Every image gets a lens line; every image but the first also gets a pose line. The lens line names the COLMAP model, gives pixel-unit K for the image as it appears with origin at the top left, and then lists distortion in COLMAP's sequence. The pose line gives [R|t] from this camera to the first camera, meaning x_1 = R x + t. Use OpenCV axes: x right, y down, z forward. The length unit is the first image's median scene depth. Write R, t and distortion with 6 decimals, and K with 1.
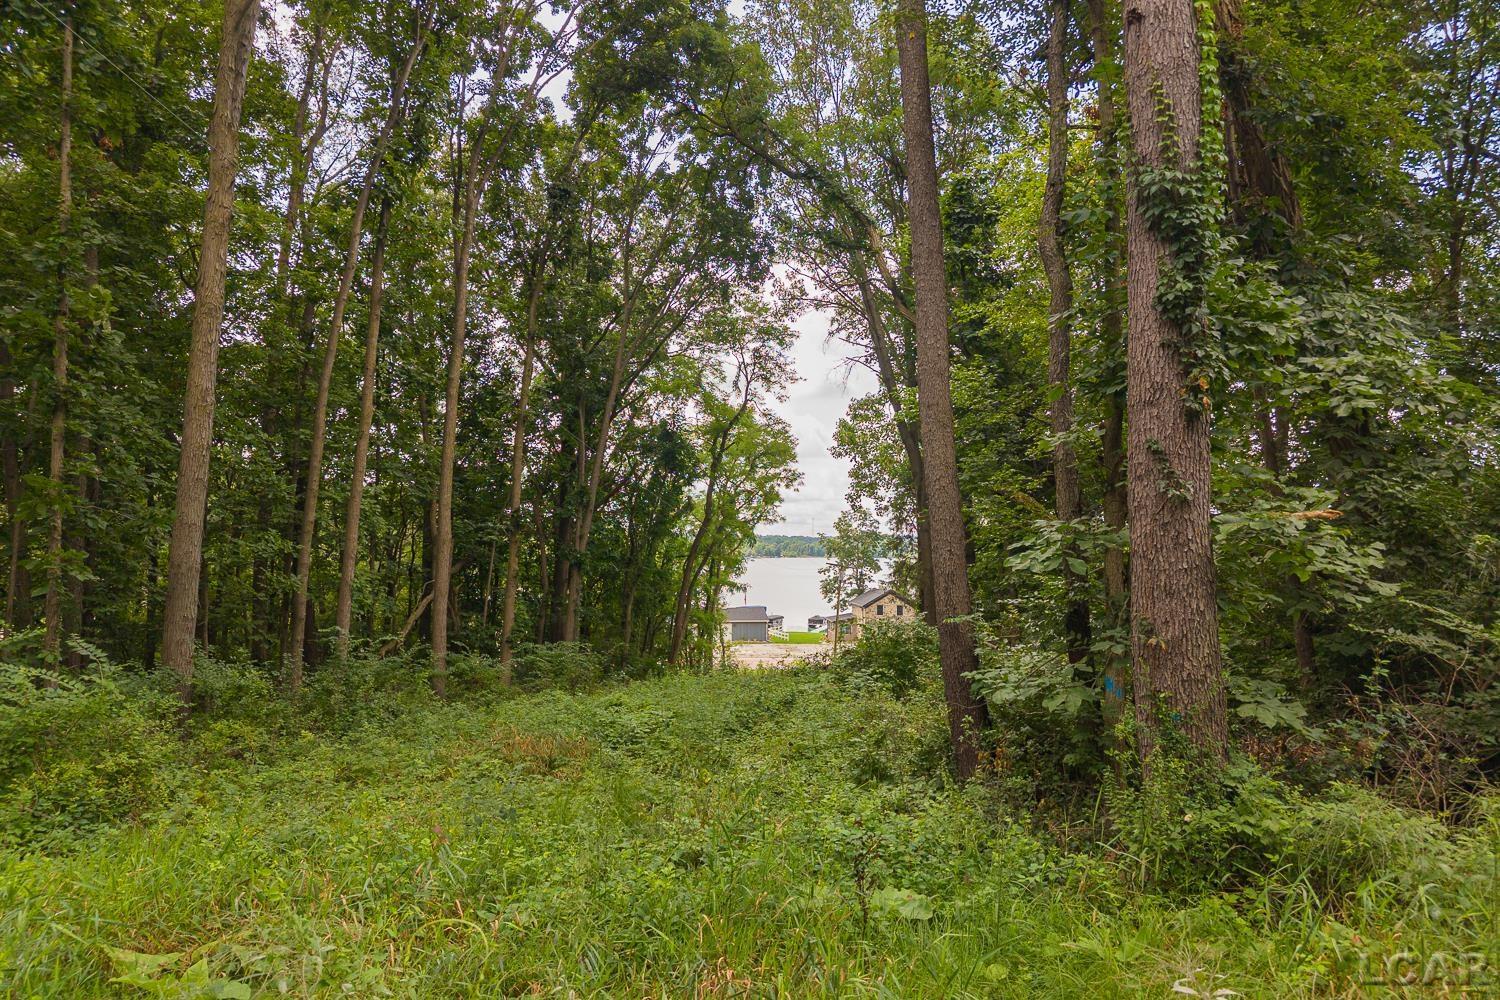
lens RADIAL K [[1010.3, 0, 750.0], [0, 1010.3, 500.0], [0, 0, 1]] dist [0.017231, -0.015889]
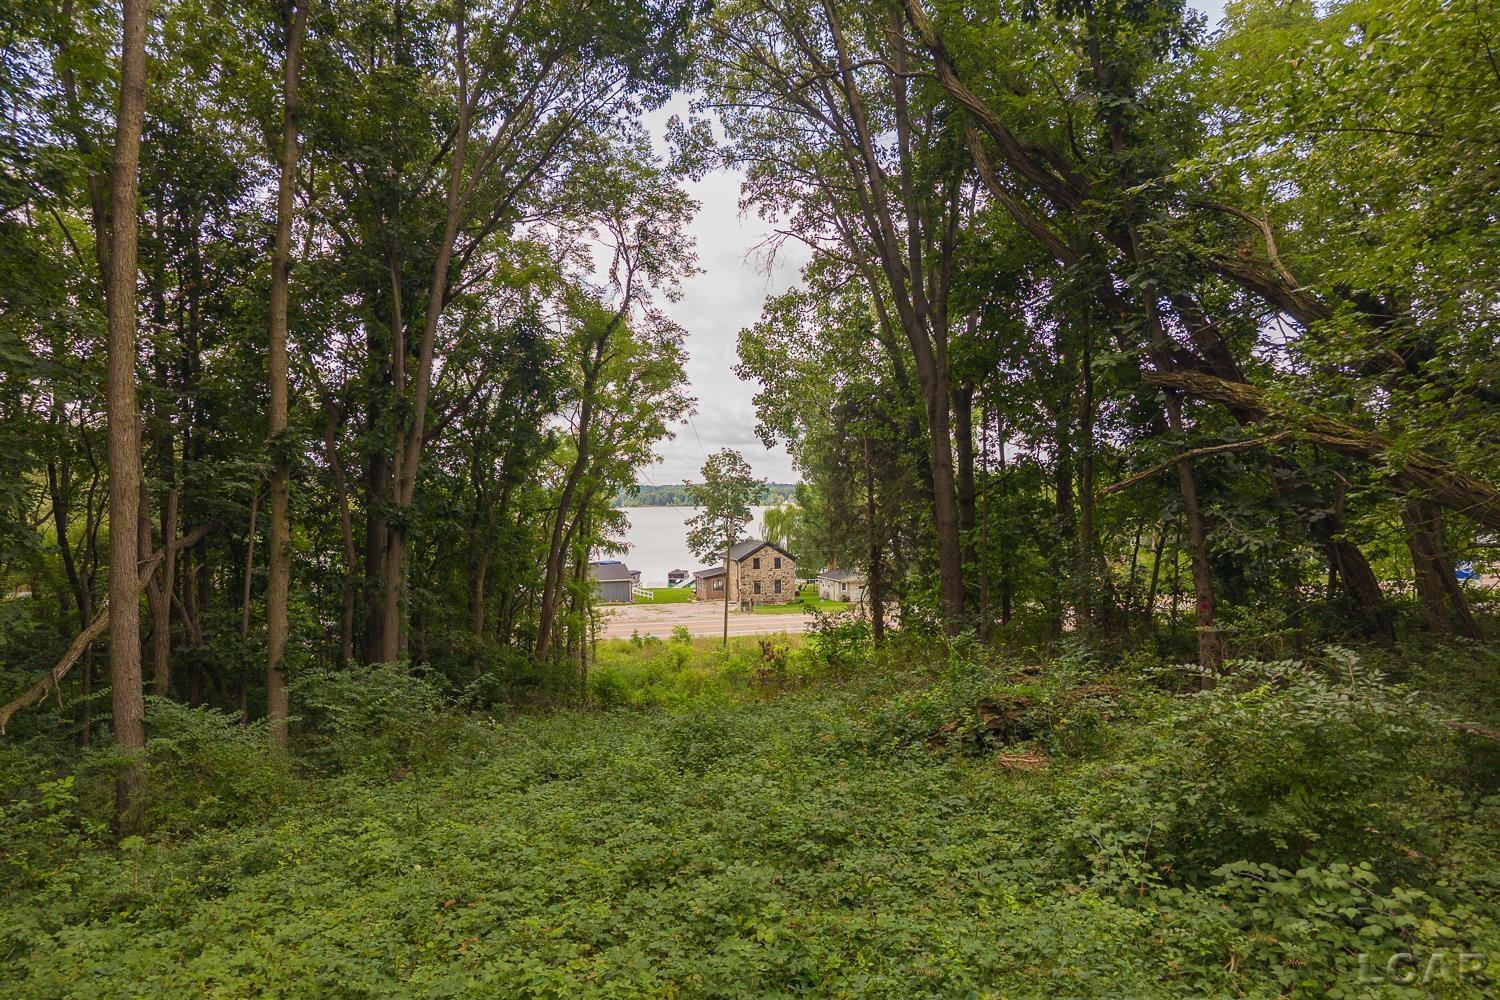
lens RADIAL K [[959.5, 0, 753.5], [0, 959.5, 569.8], [0, 0, 1]] dist [0.001671, -0.066029]
pose [[0.983885, -0.033112, 0.175708, -0.042050], [0.011411, 0.992327, 0.123112, 0.013935], [-0.178437, -0.119123, 0.976714, 0.264907]]
